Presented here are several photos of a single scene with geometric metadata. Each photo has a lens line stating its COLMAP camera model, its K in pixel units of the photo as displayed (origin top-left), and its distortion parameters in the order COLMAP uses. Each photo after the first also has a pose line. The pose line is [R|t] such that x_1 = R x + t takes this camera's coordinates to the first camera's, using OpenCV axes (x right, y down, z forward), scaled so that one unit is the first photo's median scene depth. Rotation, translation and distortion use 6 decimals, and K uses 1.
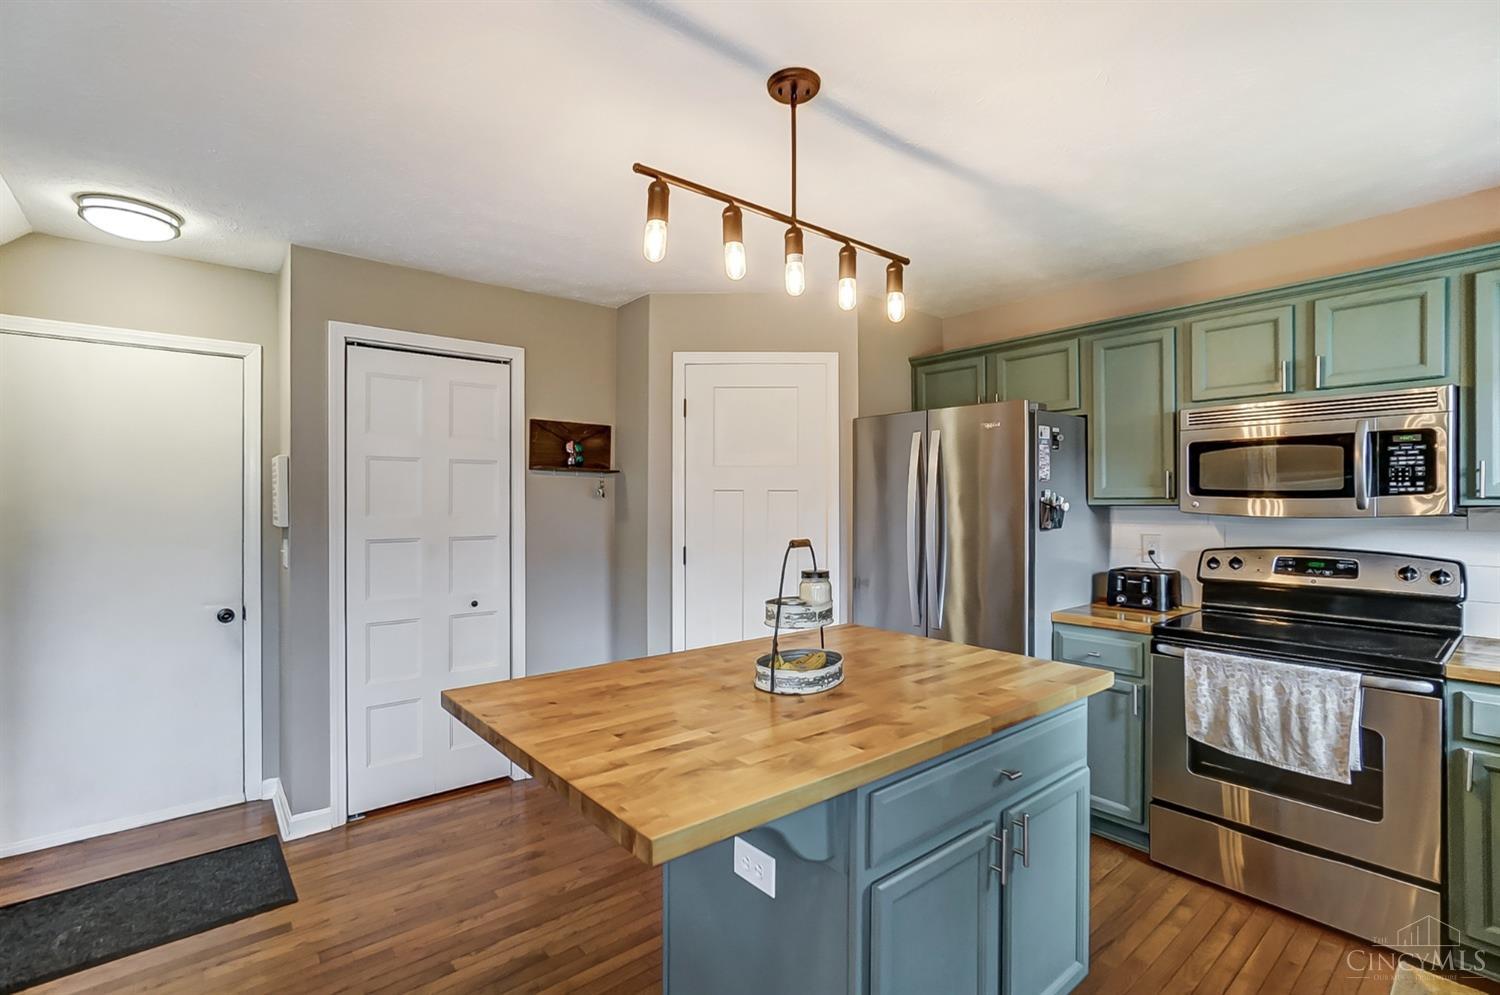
lens RADIAL K [[680.8, 0, 736.9], [0, 680.8, 501.7], [0, 0, 1]] dist [-0.018108, 0.008449]
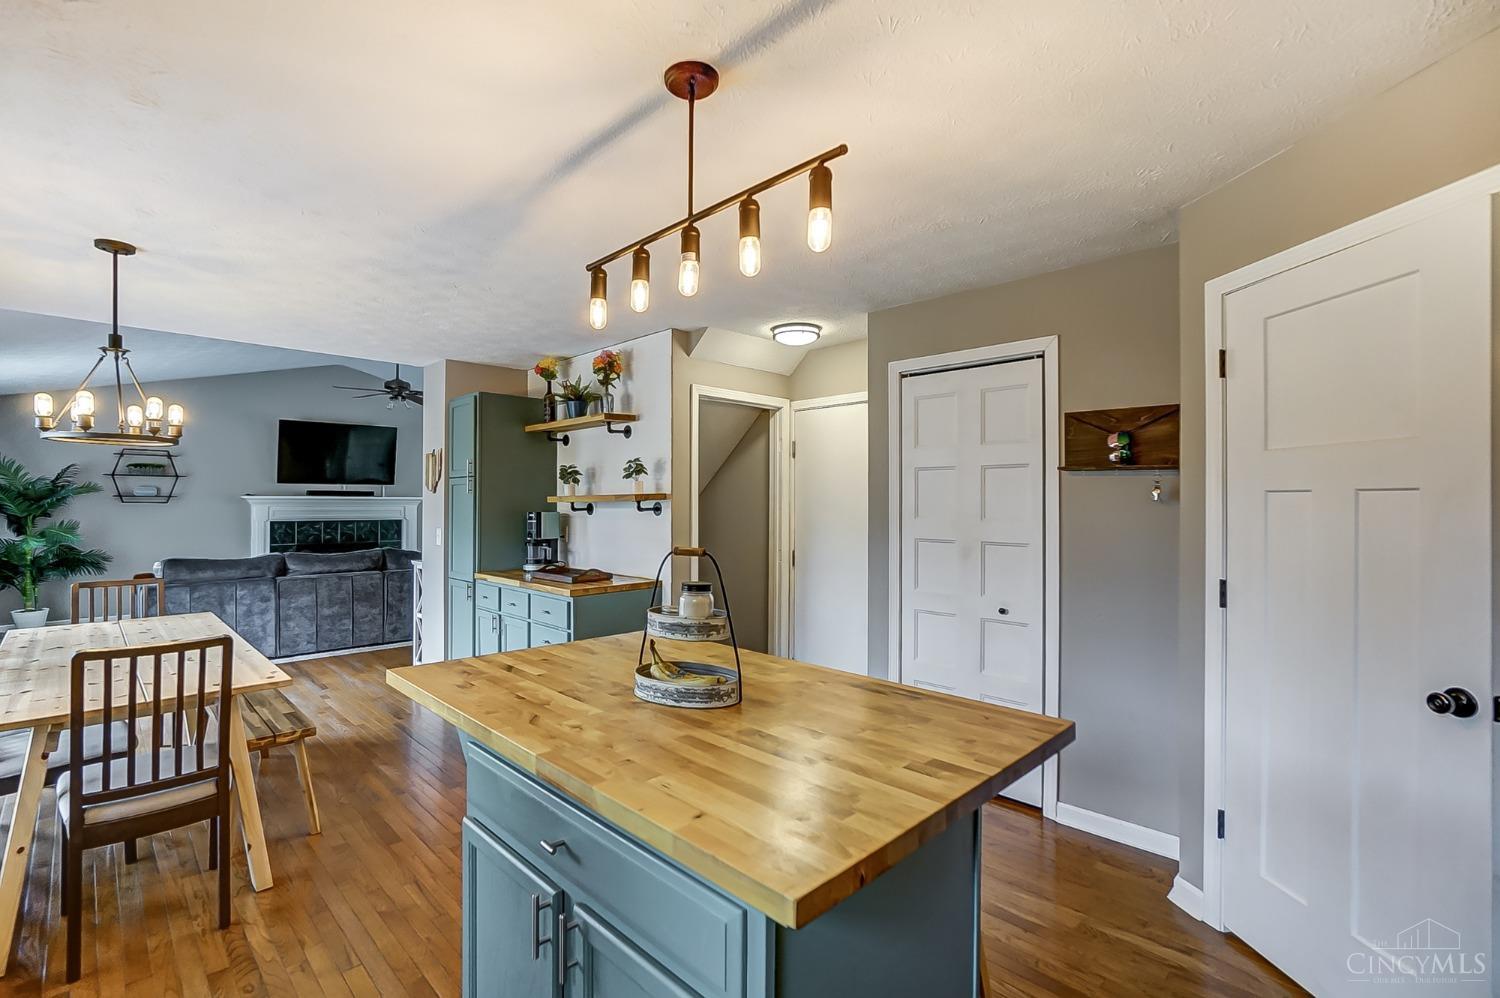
lens RADIAL K [[680.8, 0, 704.1], [0, 680.8, 506.7], [0, 0, 1]] dist [-0.018108, 0.008449]
pose [[0.080379, 0.003130, -0.996759, 0.662725], [-0.003019, 0.999991, 0.002897, -0.003774], [0.996760, 0.002776, 0.080388, 0.591472]]
